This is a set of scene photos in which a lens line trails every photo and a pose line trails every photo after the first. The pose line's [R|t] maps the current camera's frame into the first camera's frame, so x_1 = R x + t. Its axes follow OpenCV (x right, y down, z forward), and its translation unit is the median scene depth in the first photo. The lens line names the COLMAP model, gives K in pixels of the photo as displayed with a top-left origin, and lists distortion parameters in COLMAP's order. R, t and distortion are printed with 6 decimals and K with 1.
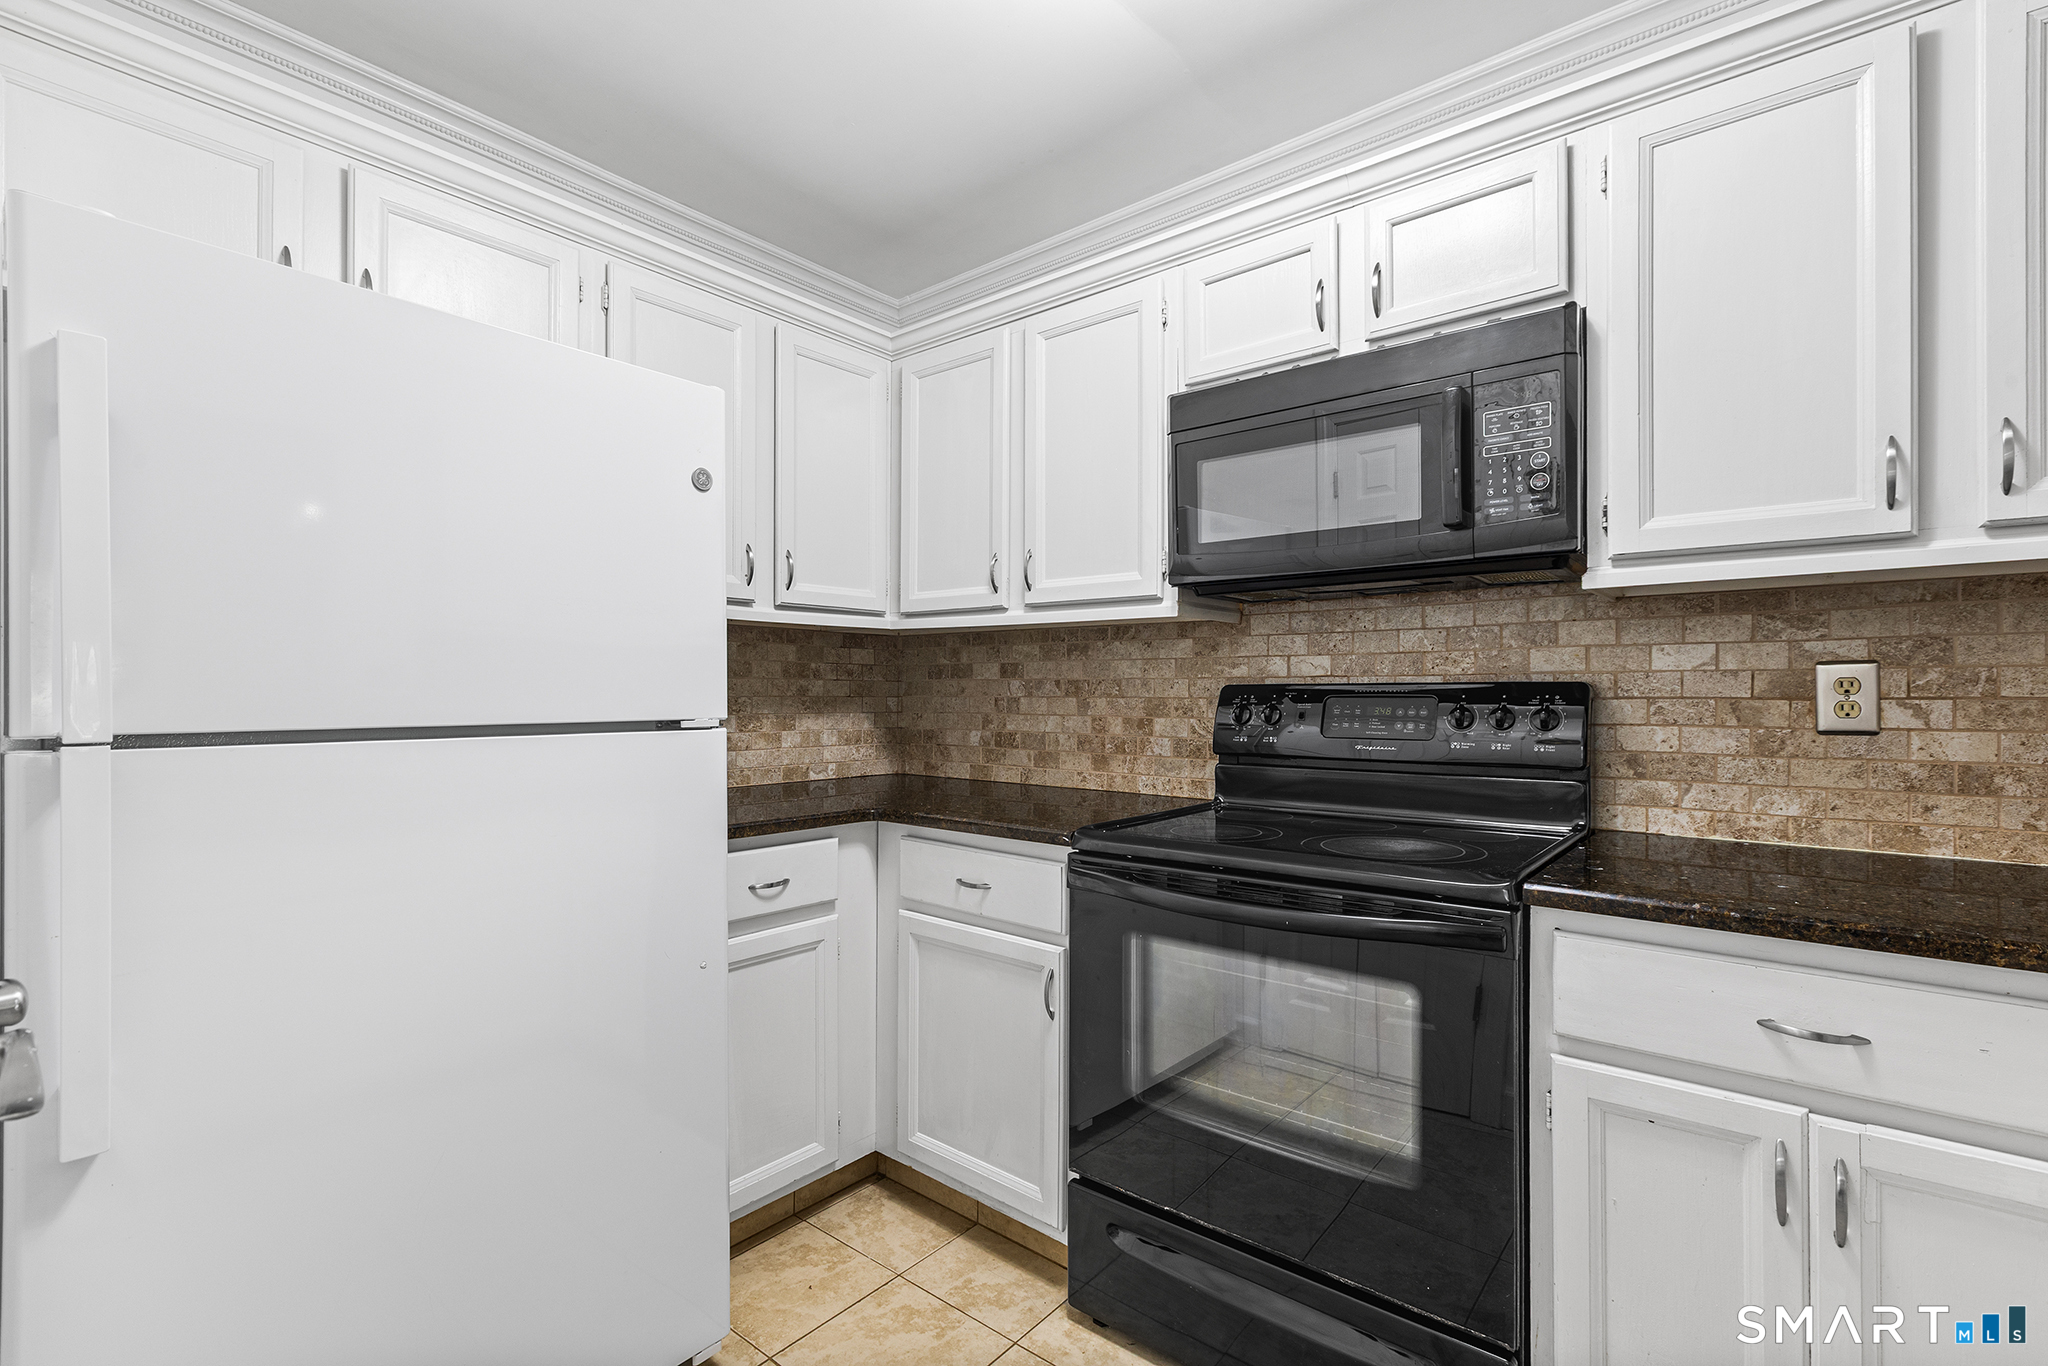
lens RADIAL K [[928.1, 0, 1024.4], [0, 928.1, 686.9], [0, 0, 1]] dist [-0.000067, 0.000774]
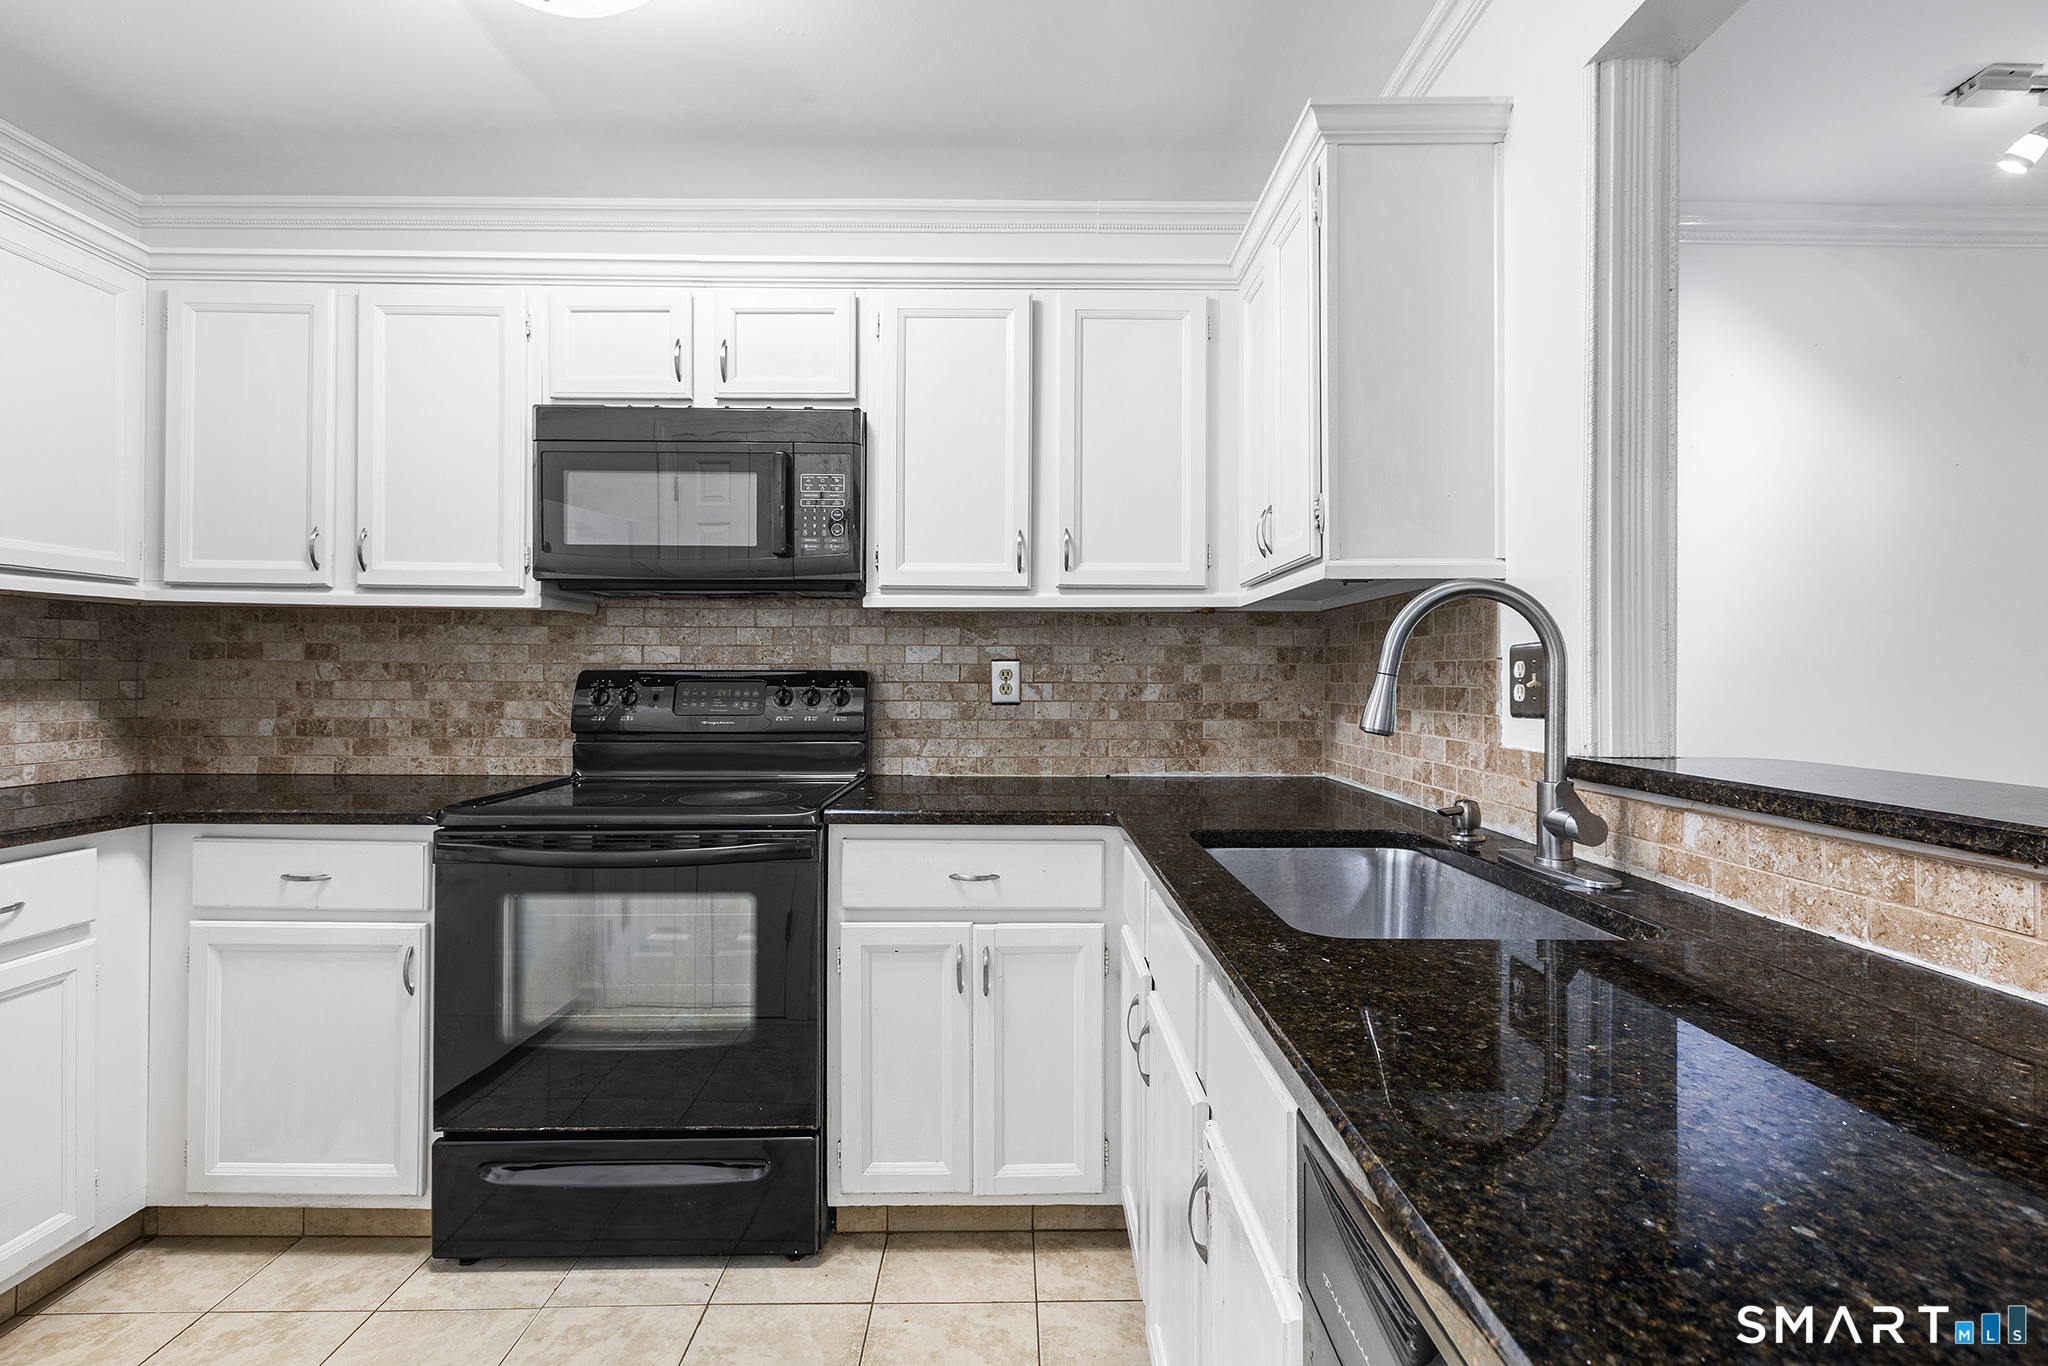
lens RADIAL K [[928.1, 0, 1026.8], [0, 928.1, 676.5], [0, 0, 1]] dist [-0.000067, 0.000774]
pose [[0.762175, 0.002255, 0.647368, -0.117701], [-0.008443, 0.999944, 0.006458, -0.007667], [-0.647316, -0.010387, 0.762151, -0.225052]]
